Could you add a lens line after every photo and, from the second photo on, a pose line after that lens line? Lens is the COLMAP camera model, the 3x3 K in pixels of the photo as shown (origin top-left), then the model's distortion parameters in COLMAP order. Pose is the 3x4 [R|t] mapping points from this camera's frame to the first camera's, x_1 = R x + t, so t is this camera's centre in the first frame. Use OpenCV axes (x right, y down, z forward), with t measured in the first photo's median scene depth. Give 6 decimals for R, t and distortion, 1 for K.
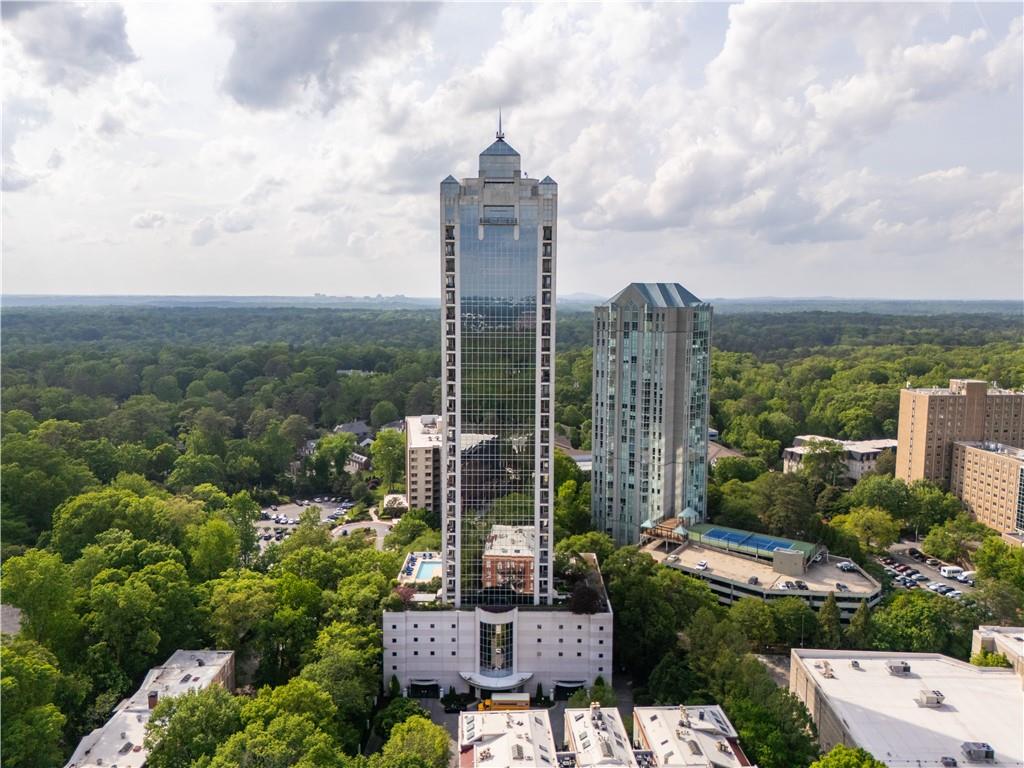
lens RADIAL K [[791.6, 0, 512.0], [0, 791.6, 384.0], [0, 0, 1]] dist [0.019139, 0.002236]
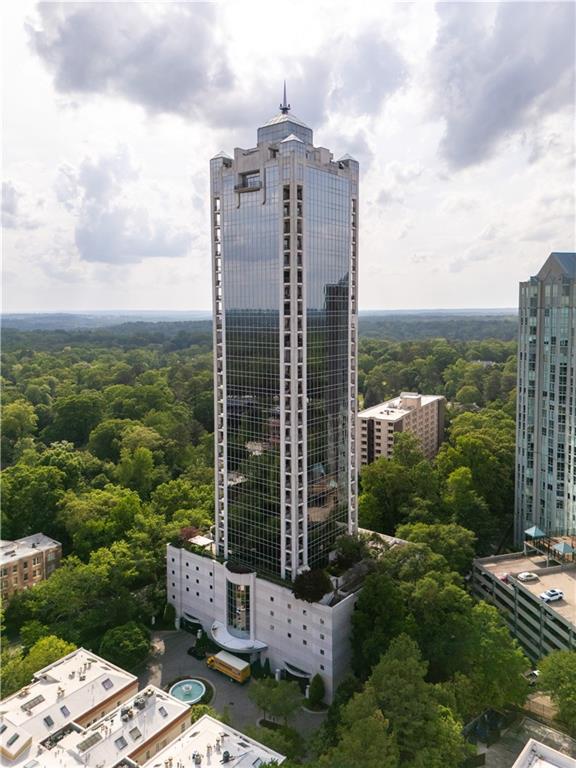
lens RADIAL K [[593.7, 0, 287.7], [0, 593.7, 365.1], [0, 0, 1]] dist [0.019139, 0.002236]
pose [[0.759030, 0.044903, -0.649505, 0.486505], [-0.062784, 0.998018, -0.004374, 0.023256], [0.648021, 0.044099, 0.760345, 0.432122]]
